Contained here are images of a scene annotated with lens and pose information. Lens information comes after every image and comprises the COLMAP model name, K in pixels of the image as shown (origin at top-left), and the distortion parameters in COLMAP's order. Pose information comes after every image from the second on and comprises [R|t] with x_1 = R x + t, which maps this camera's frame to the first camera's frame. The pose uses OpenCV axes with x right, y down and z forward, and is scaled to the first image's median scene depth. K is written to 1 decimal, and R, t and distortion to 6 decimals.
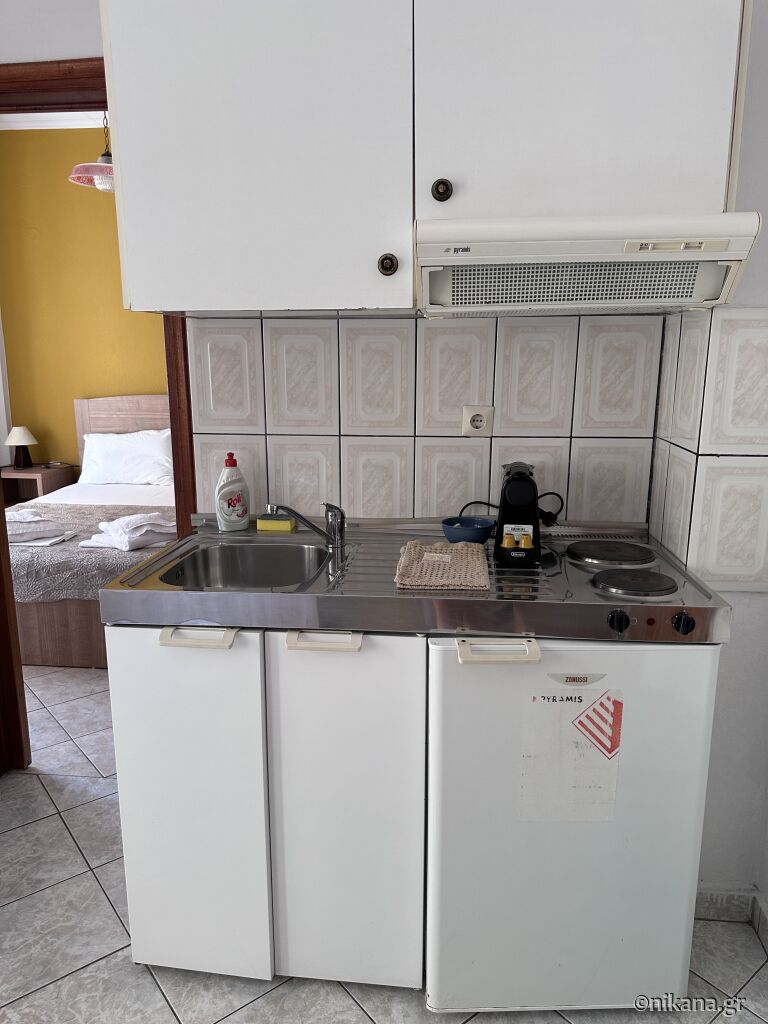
lens RADIAL K [[728.7, 0, 390.5], [0, 728.7, 512.5], [0, 0, 1]] dist [0.072109, -0.098571]
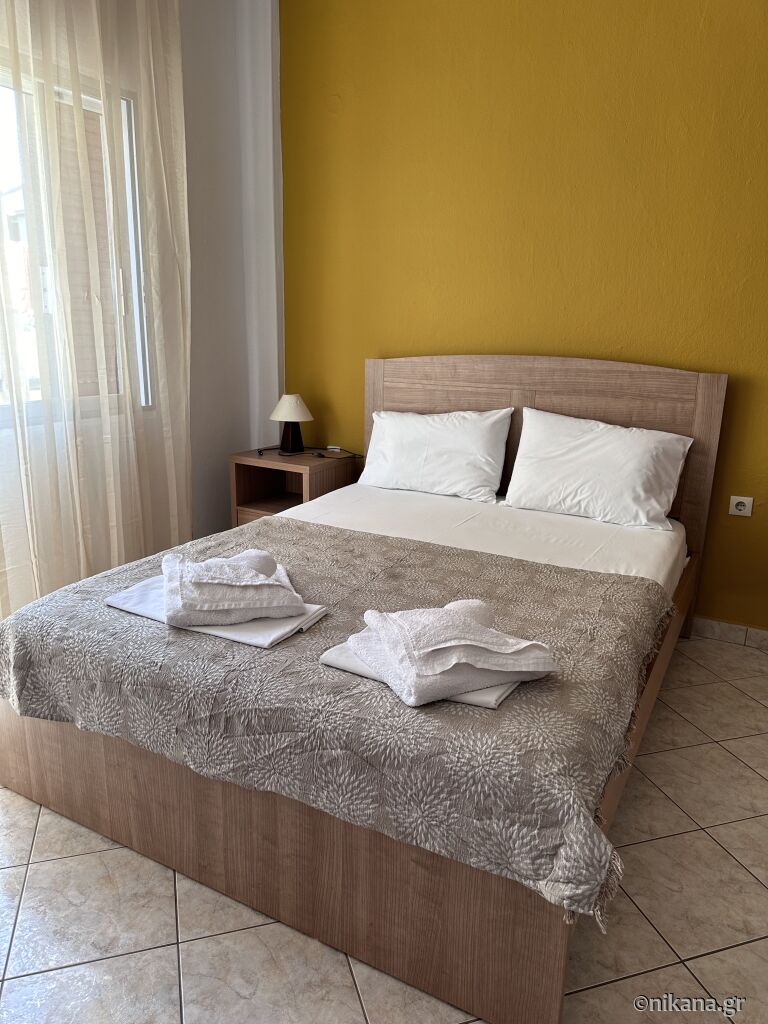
lens RADIAL K [[728.7, 0, 380.9], [0, 728.7, 516.1], [0, 0, 1]] dist [0.072109, -0.098571]
pose [[0.916798, 0.123192, -0.379876, -0.147611], [-0.106278, 0.992192, 0.065271, -0.056697], [0.384951, -0.019468, 0.922732, 0.391767]]
